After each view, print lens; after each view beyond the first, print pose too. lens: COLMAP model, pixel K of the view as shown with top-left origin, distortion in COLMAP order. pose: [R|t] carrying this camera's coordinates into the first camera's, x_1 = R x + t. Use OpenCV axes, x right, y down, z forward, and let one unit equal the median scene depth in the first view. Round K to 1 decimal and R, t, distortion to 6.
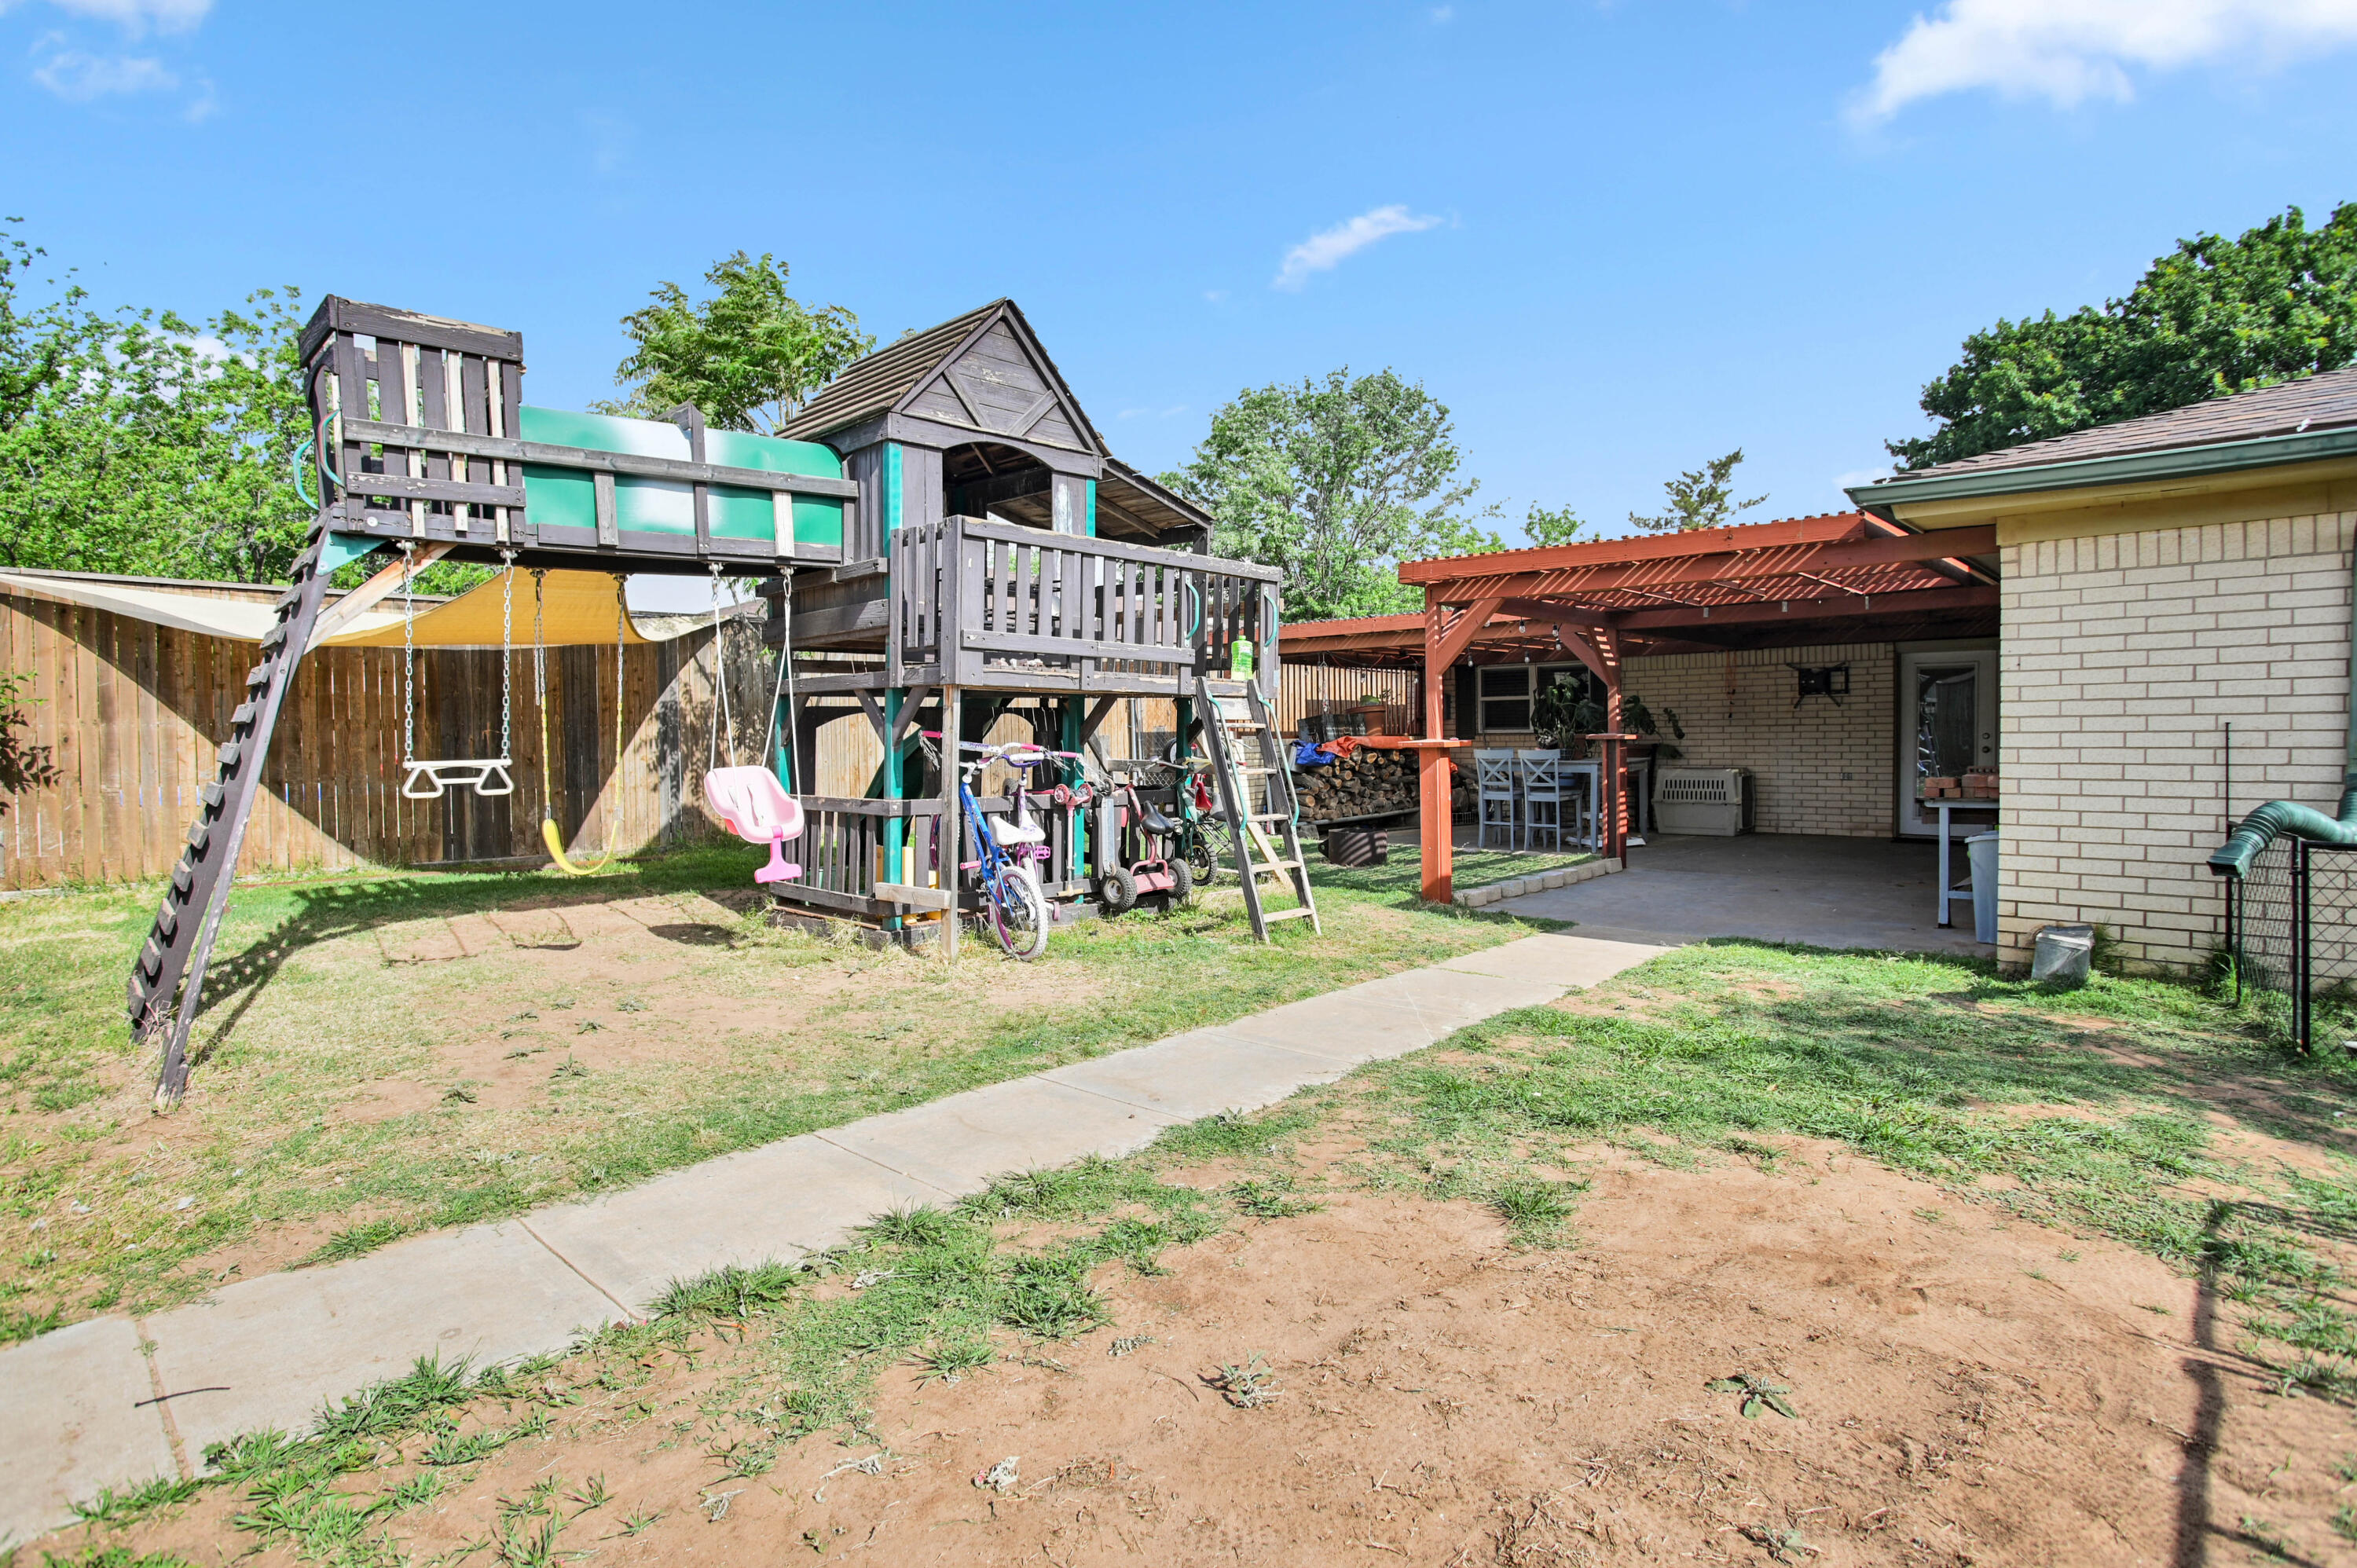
lens RADIAL K [[1172.9, 0, 1180.0], [0, 1172.9, 792.5], [0, 0, 1]] dist [-0.024683, 0.000181]
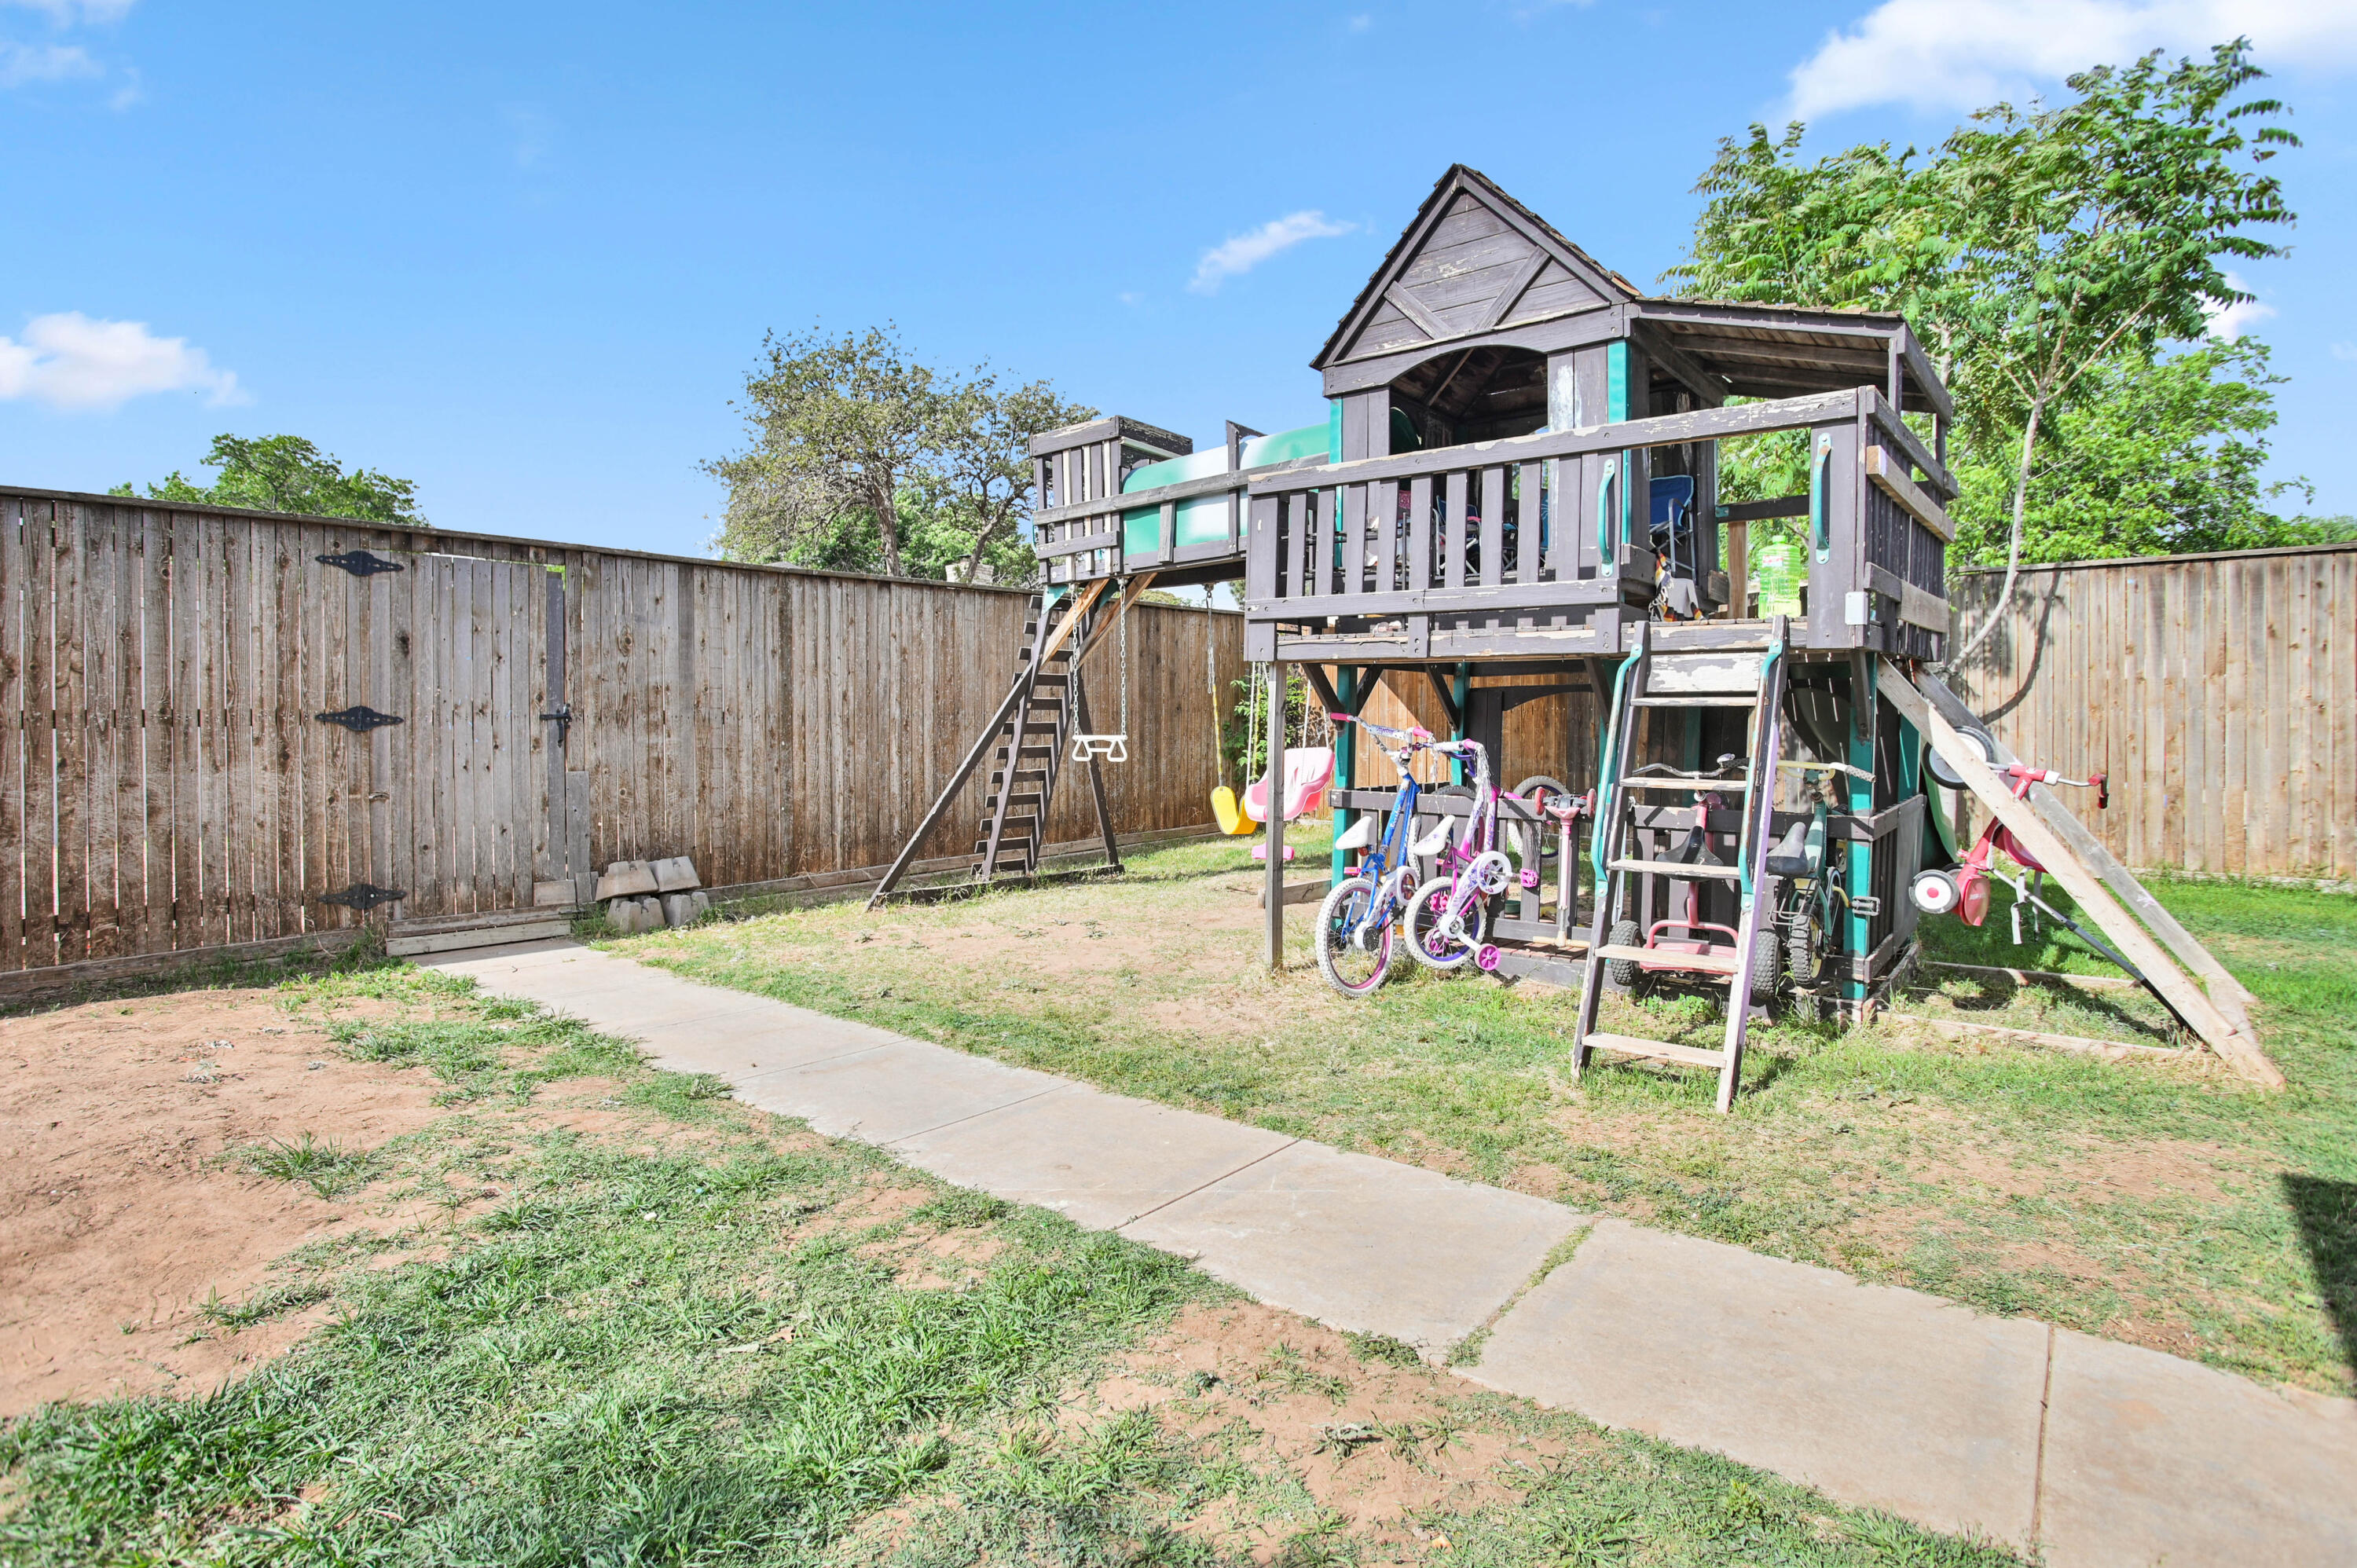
lens RADIAL K [[1172.9, 0, 1125.4], [0, 1172.9, 744.2], [0, 0, 1]] dist [-0.024683, 0.000181]
pose [[0.089066, 0.020020, -0.995825, 0.657977], [-0.058629, 0.998170, 0.014823, -0.033651], [0.994299, 0.057064, 0.090076, 0.772837]]
